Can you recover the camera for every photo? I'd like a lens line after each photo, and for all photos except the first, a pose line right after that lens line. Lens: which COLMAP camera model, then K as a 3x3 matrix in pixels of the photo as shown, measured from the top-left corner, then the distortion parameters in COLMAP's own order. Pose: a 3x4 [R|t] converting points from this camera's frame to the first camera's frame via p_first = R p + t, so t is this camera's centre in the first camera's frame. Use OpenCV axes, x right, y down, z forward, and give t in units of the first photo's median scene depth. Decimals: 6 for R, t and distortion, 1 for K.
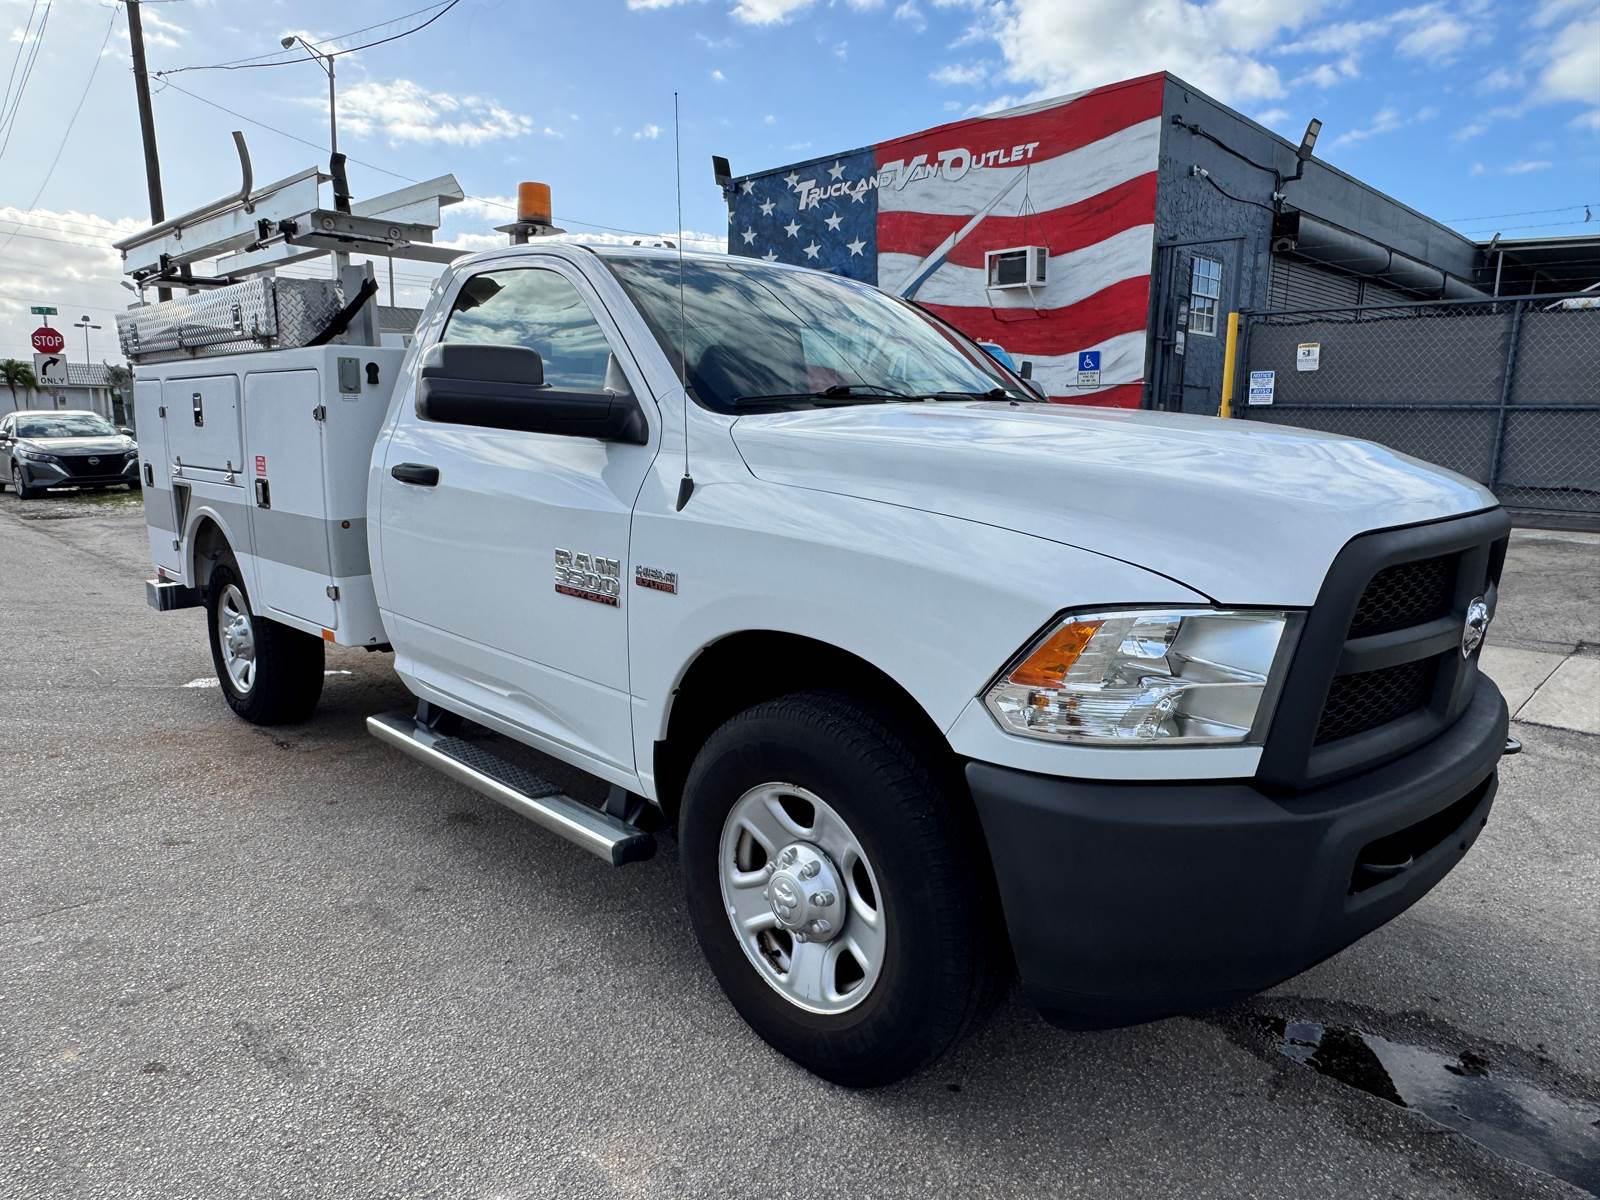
lens RADIAL K [[1038.1, 0, 797.7], [0, 1038.1, 598.7], [0, 0, 1]] dist [-0.011663, 0.009501]
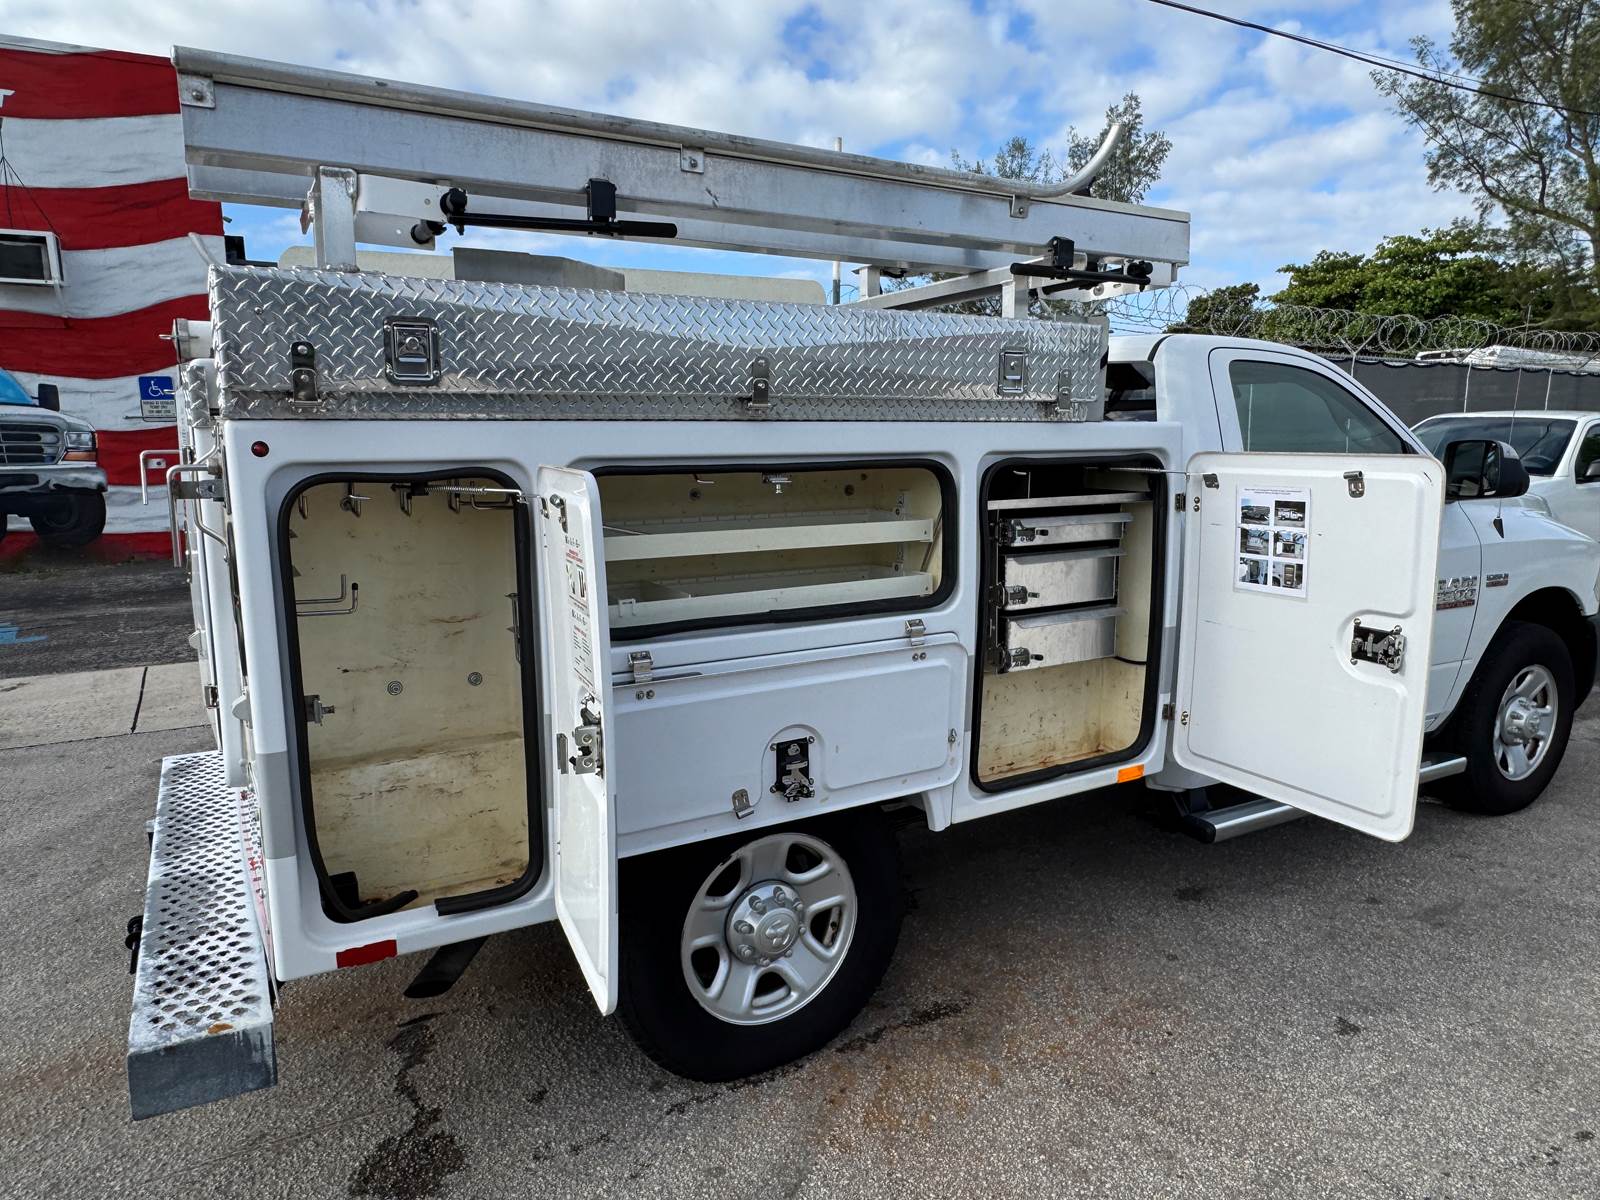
lens RADIAL K [[1038.1, 0, 802.7], [0, 1038.1, 604.6], [0, 0, 1]] dist [-0.011663, 0.009501]
pose [[0.264343, -0.165591, 0.950106, -1.085171], [0.174679, 0.977077, 0.121692, -0.202680], [-0.948478, 0.133795, 0.287209, 0.847375]]
